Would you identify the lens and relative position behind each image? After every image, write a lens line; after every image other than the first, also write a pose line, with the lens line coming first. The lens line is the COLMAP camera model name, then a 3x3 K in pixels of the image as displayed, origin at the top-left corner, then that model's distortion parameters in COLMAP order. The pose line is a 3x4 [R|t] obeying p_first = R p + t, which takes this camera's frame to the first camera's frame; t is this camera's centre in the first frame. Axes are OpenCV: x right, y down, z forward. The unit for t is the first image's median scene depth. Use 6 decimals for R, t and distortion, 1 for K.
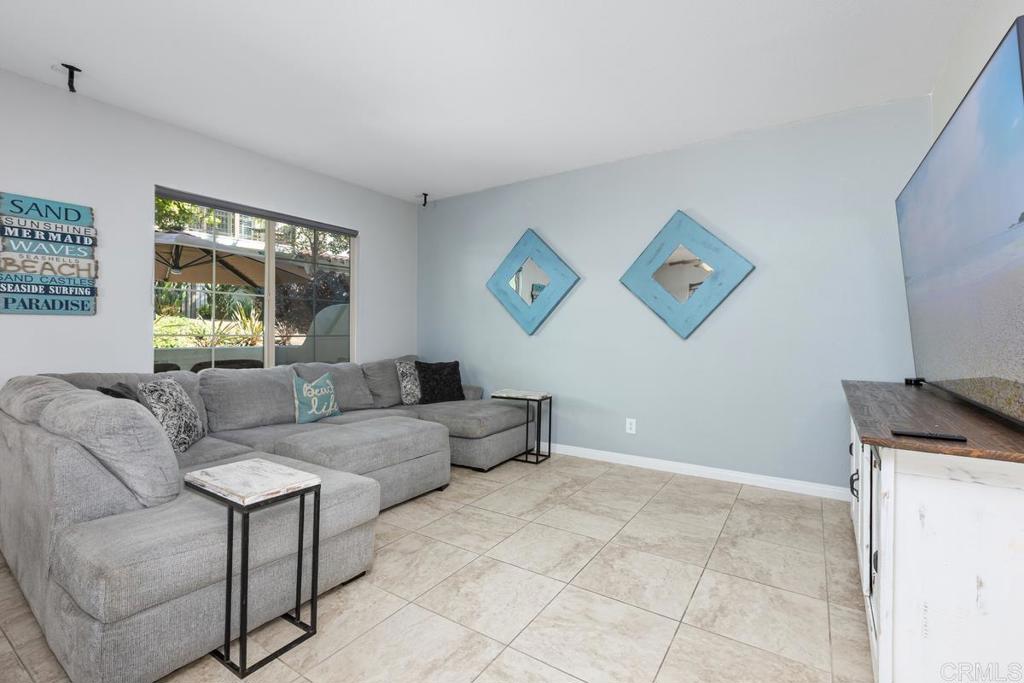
lens RADIAL K [[452.8, 0, 515.9], [0, 452.8, 330.9], [0, 0, 1]] dist [0.002726, -0.001727]
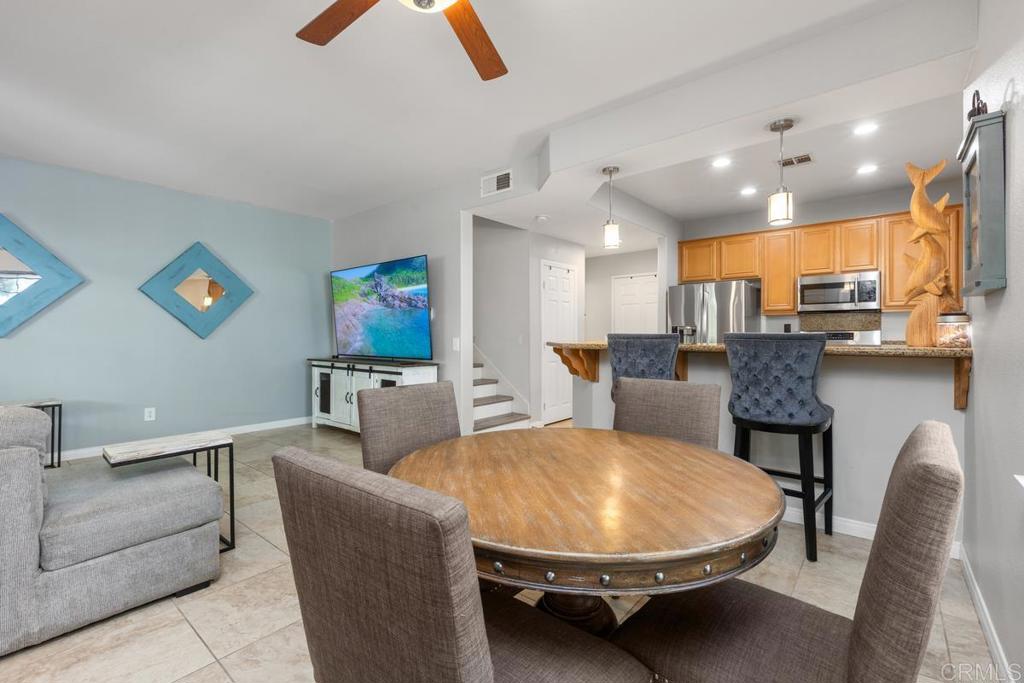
lens RADIAL K [[452.8, 0, 510.7], [0, 452.8, 337.2], [0, 0, 1]] dist [0.002726, -0.001727]
pose [[0.120282, -0.009851, 0.992691, -0.947604], [-0.001709, 0.999947, 0.010130, -0.002500], [-0.992738, -0.002915, 0.120259, -0.074259]]
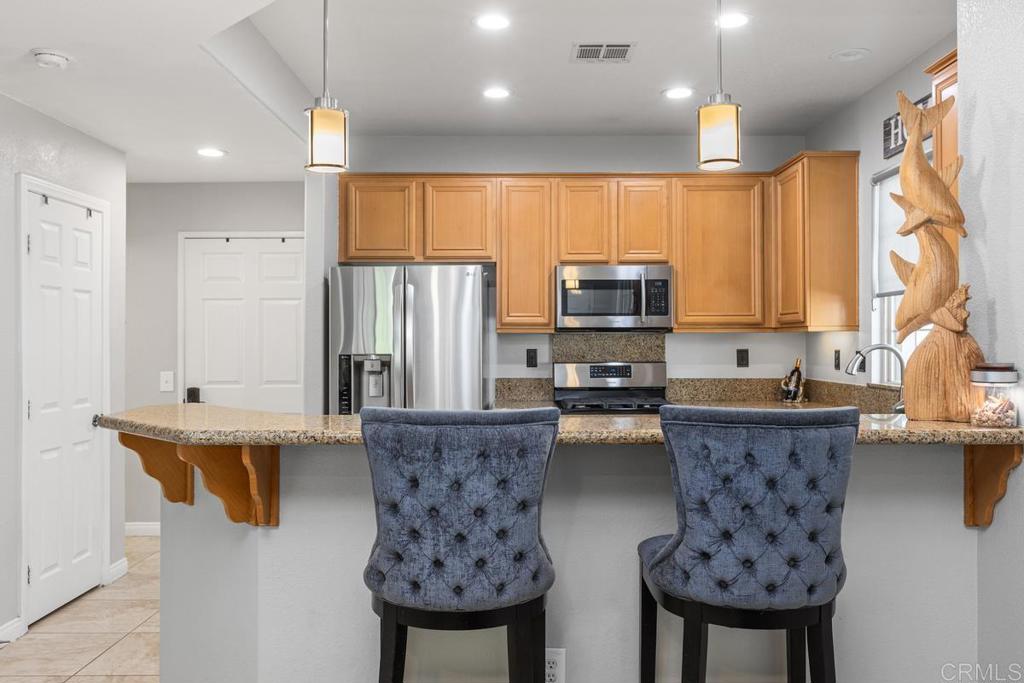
lens RADIAL K [[863.6, 0, 516.9], [0, 863.6, 341.5], [0, 0, 1]] dist [0.006359, -0.006730]
pose [[-0.547147, -0.000950, 0.837036, -0.604622], [-0.003979, 0.999991, -0.001466, -0.049026], [-0.837027, -0.004133, -0.547146, 0.093125]]
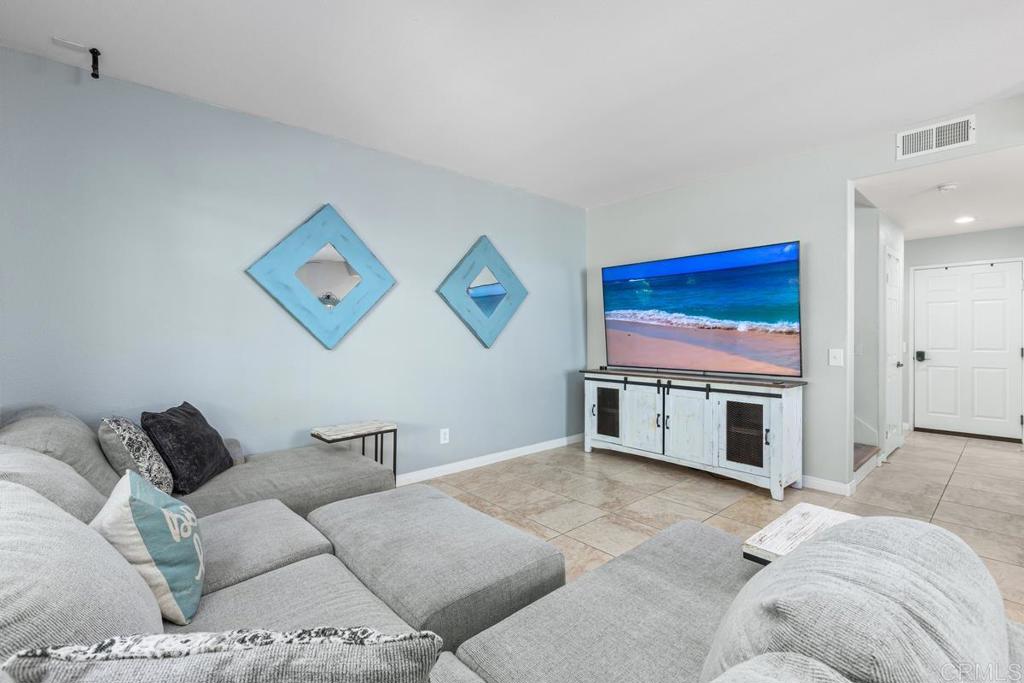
lens RADIAL K [[452.8, 0, 513.4], [0, 452.8, 339.0], [0, 0, 1]] dist [0.002726, -0.001727]
pose [[0.264872, -0.013973, 0.964182, -0.808783], [0.000446, 0.999897, 0.014368, -0.024614], [-0.964283, -0.003376, 0.264851, 0.701832]]
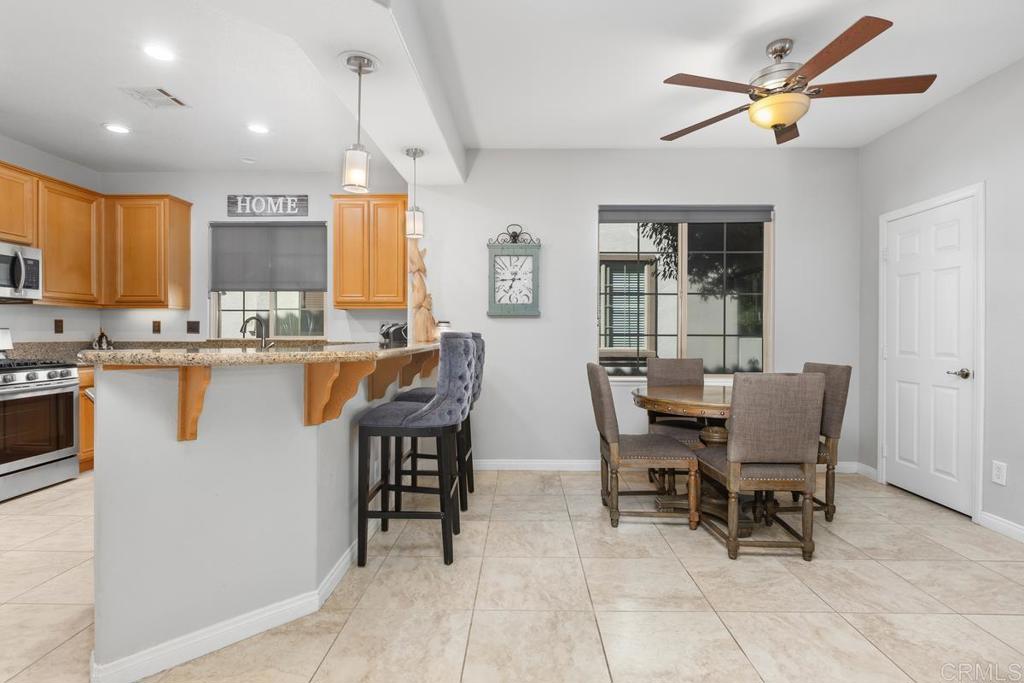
lens RADIAL K [[498.4, 0, 513.4], [0, 498.4, 336.0], [0, 0, 1]] dist [-0.001151, -0.000785]
pose [[-0.849493, -0.001111, -0.527598, 0.288440], [-0.000609, 0.999999, -0.001124, 0.006686], [0.527599, -0.000633, -0.849493, 0.520569]]
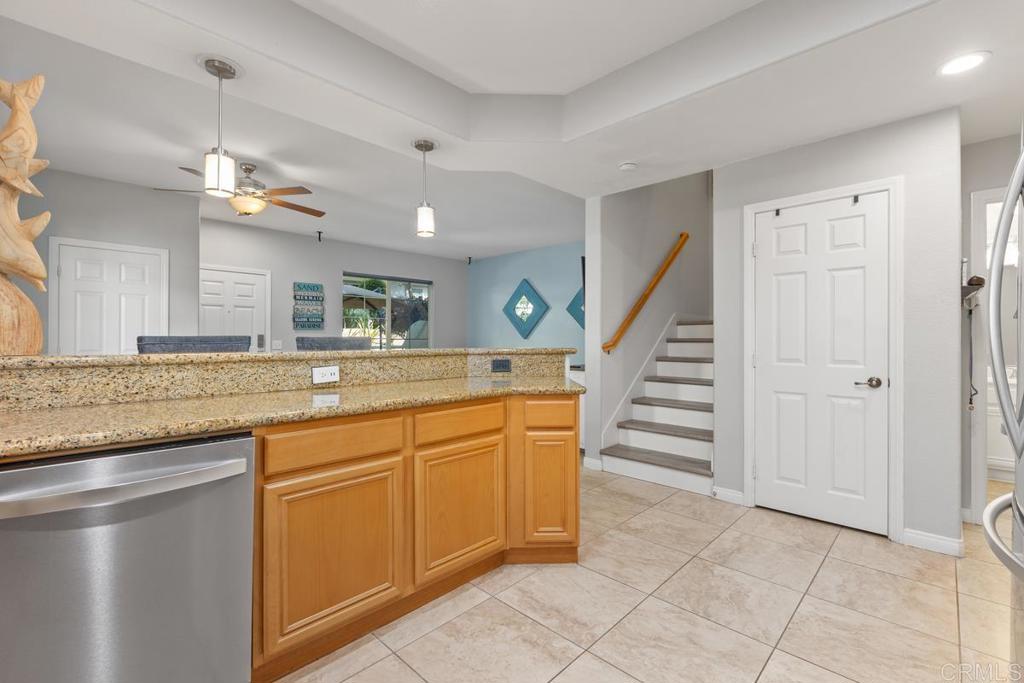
lens RADIAL K [[452.8, 0, 516.8], [0, 452.8, 335.0], [0, 0, 1]] dist [0.002726, -0.001727]
pose [[0.983293, 0.000402, -0.182027, 0.436785], [-0.000832, 0.999997, -0.002285, -0.002668], [0.182026, 0.002399, 0.983291, -1.004637]]
